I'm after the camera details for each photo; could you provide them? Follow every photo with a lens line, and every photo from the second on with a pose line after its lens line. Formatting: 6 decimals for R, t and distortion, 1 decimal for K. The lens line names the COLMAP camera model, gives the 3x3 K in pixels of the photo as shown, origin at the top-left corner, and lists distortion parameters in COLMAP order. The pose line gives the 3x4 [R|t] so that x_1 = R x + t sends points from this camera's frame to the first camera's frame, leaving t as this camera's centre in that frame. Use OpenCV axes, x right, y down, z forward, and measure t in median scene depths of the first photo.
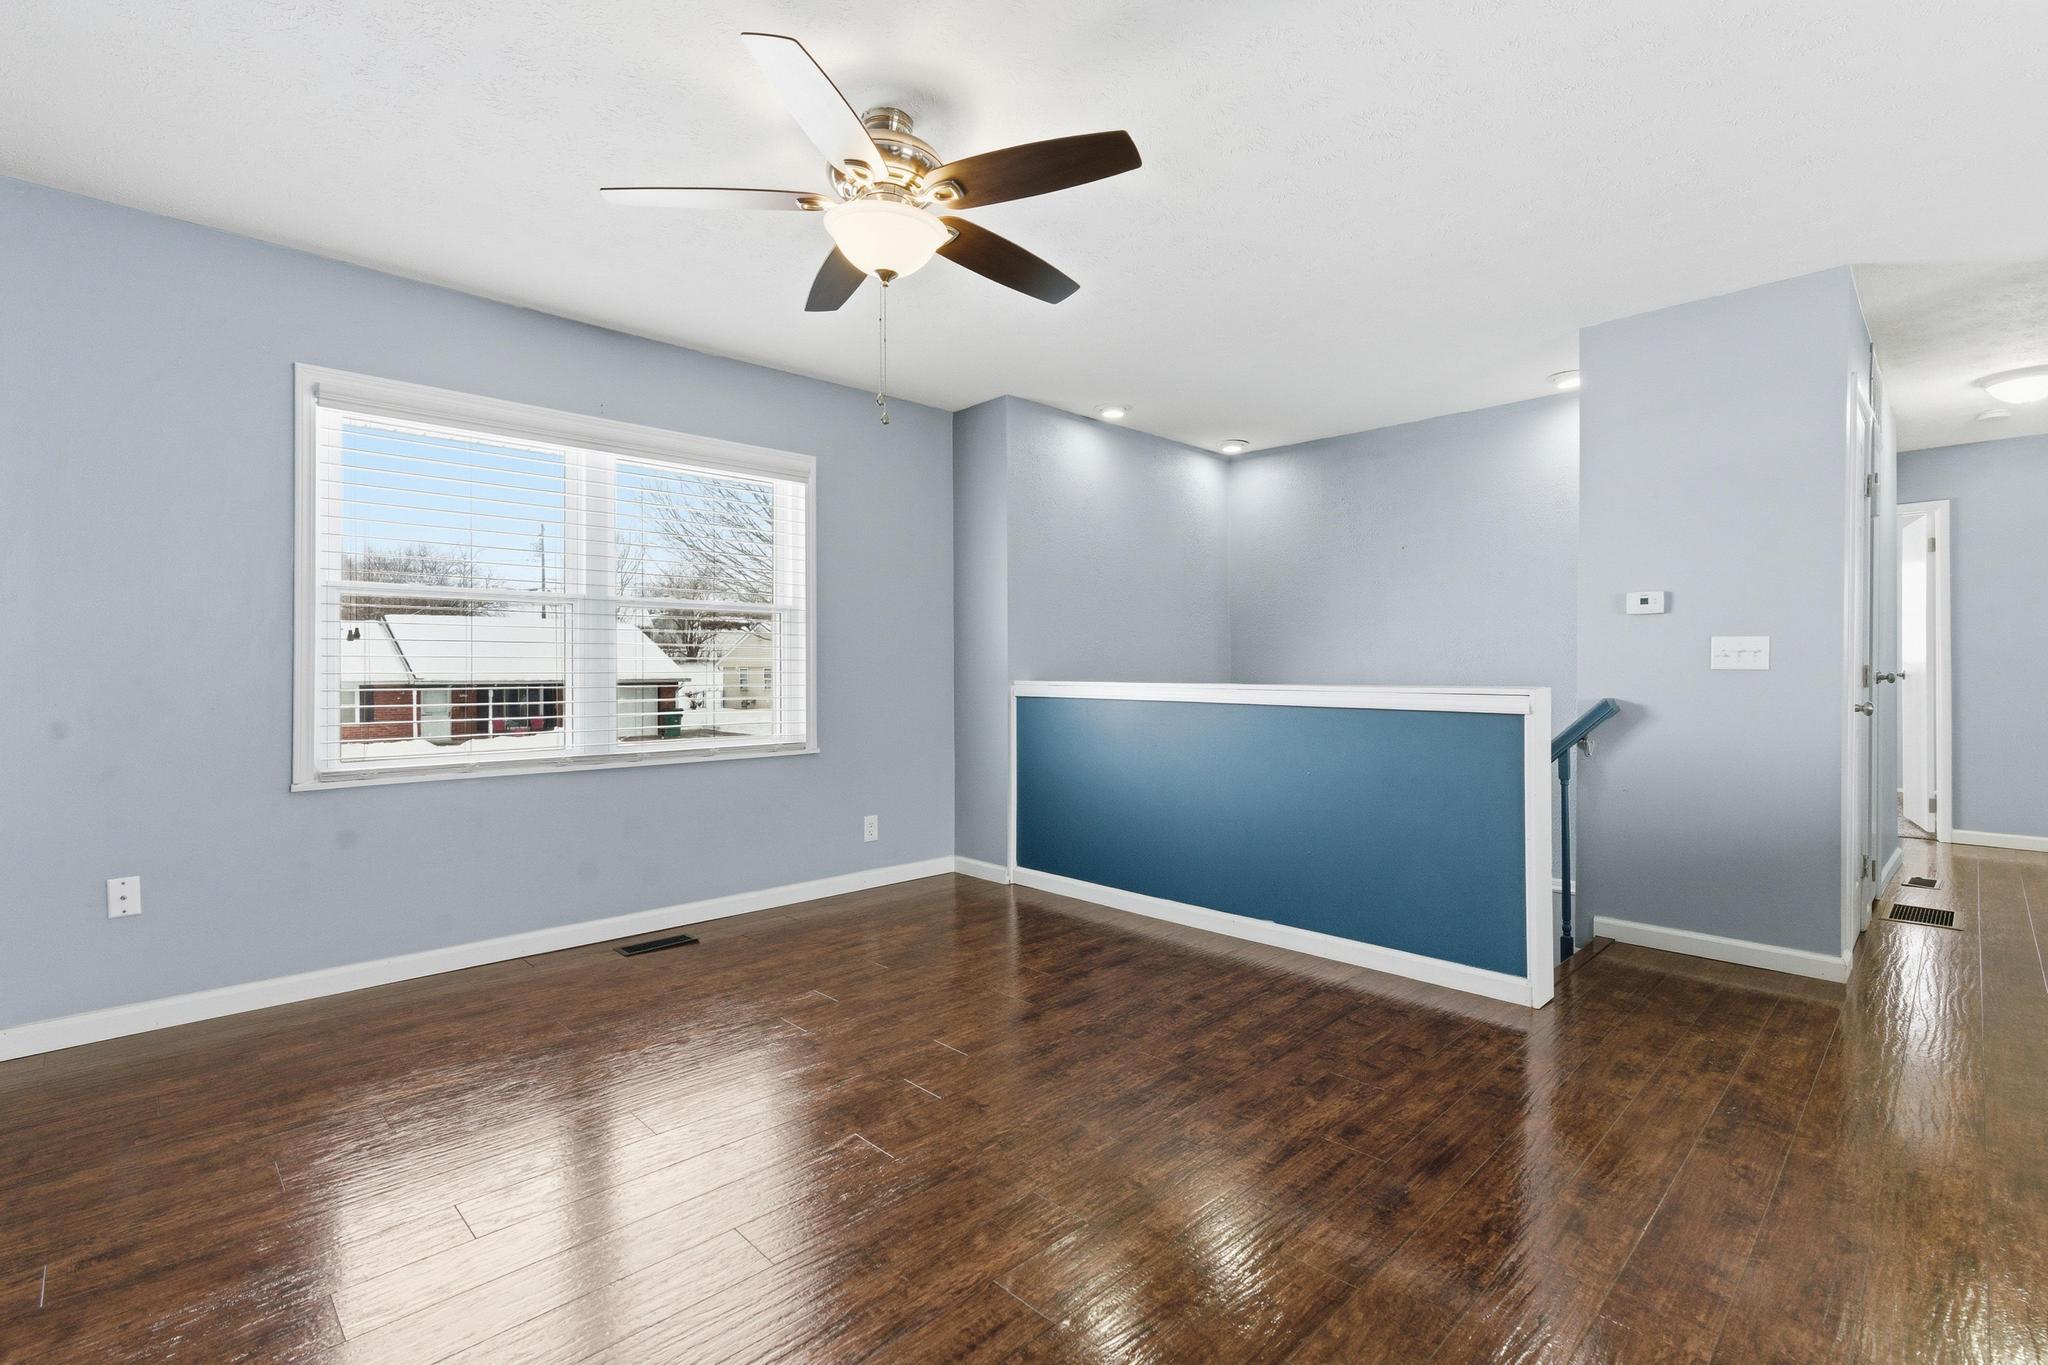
lens RADIAL K [[937.3, 0, 1034.8], [0, 937.3, 659.4], [0, 0, 1]] dist [0.003130, 0.000133]
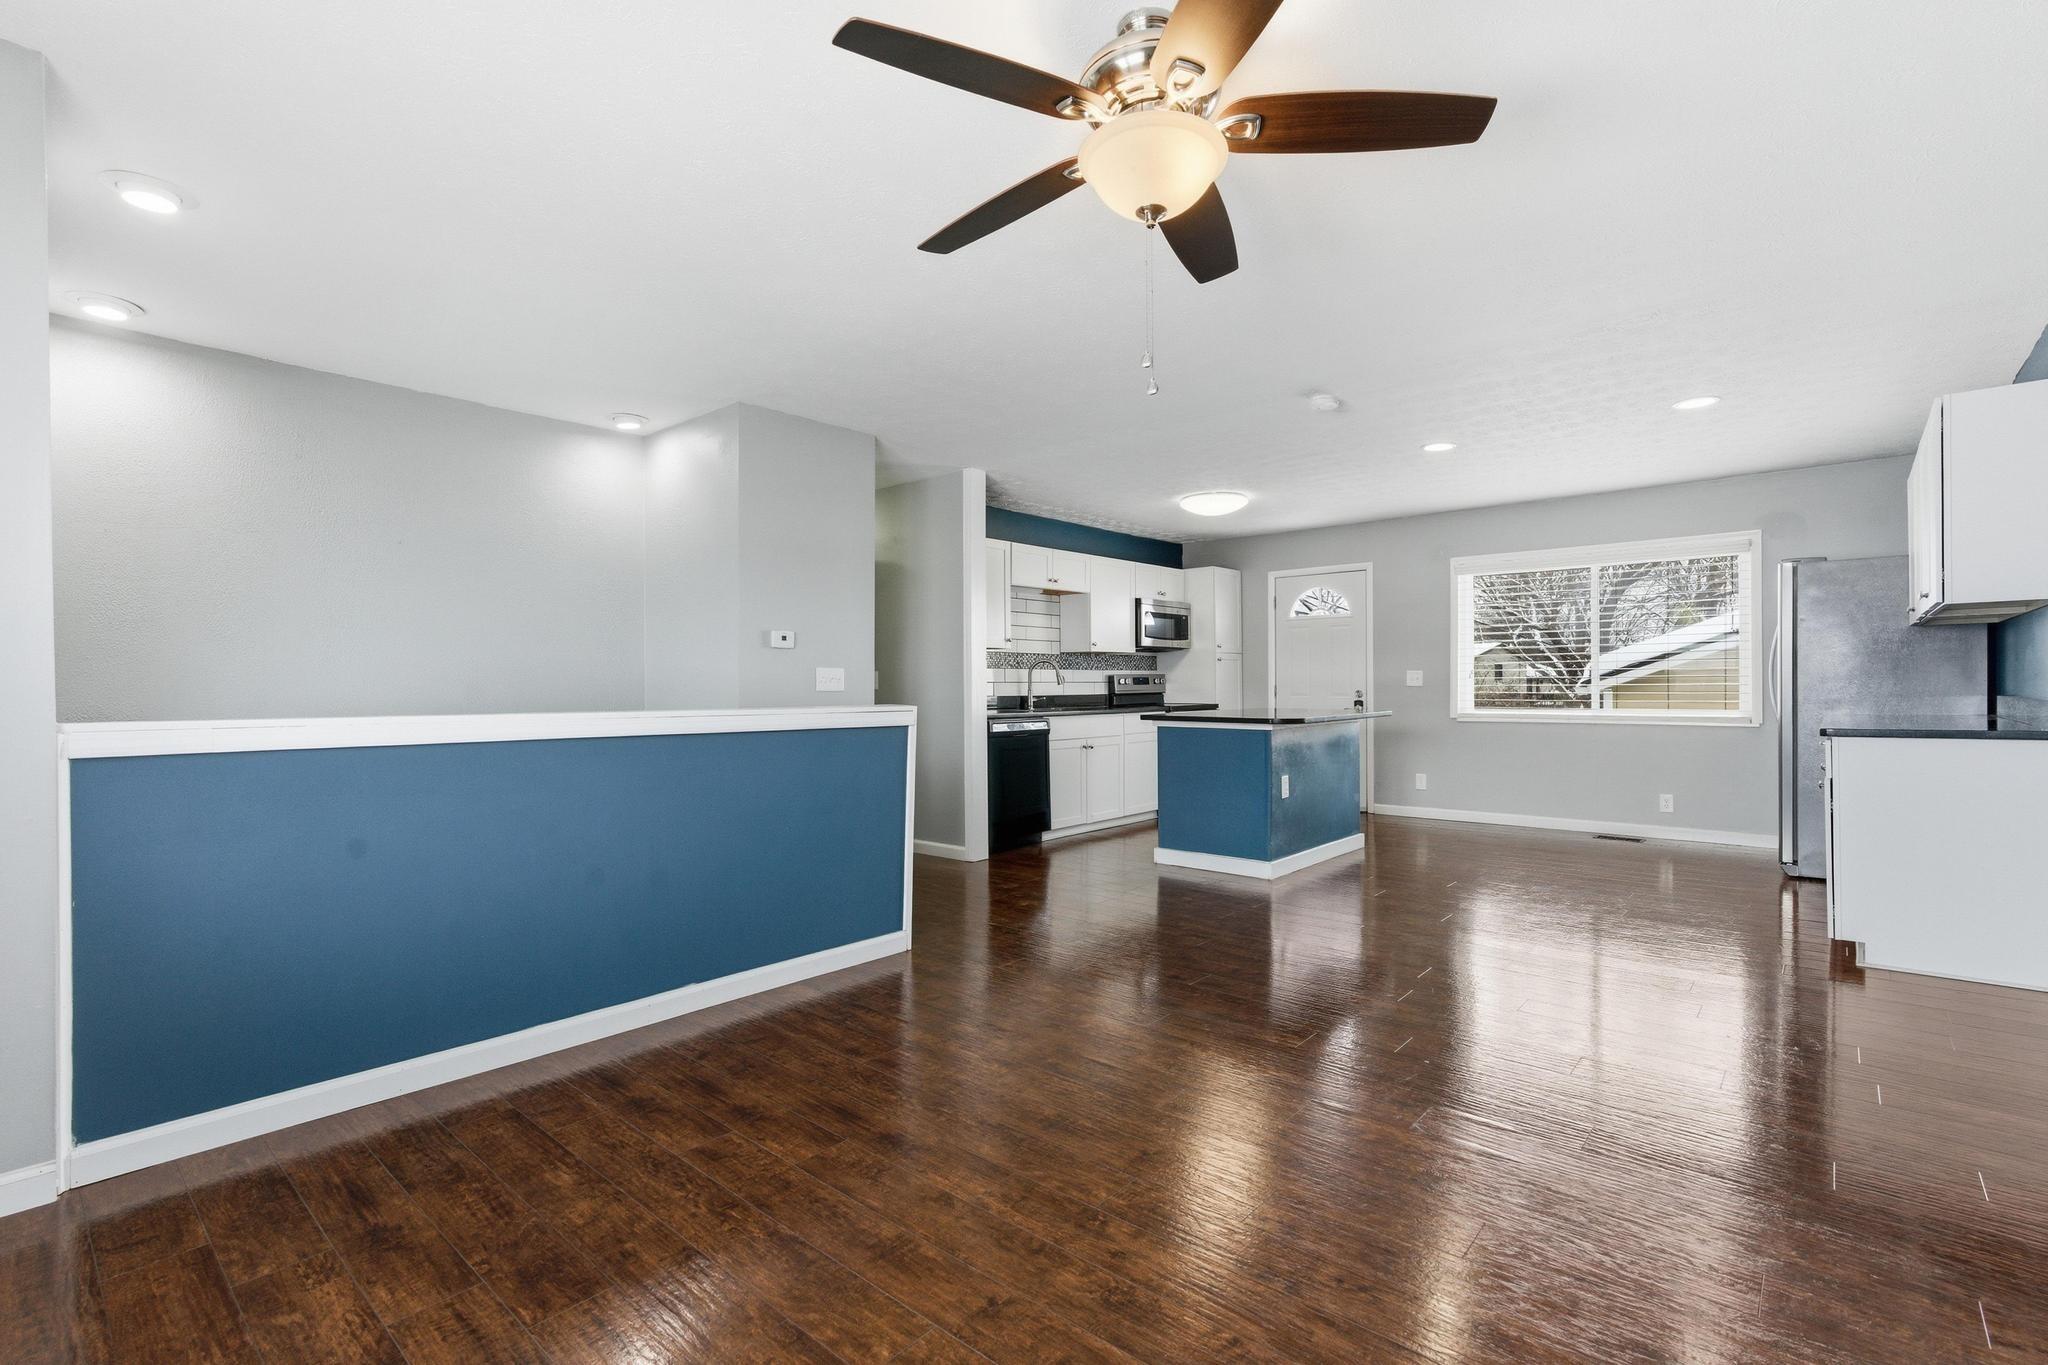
lens RADIAL K [[927.6, 0, 1024.0], [0, 927.6, 682.5], [0, 0, 1]] dist [0.000353, 0.000162]
pose [[-0.073273, 0.008149, 0.997279, -0.714882], [-0.001666, 0.999964, -0.008293, 0.009448], [-0.997311, -0.002269, -0.073256, 0.869747]]
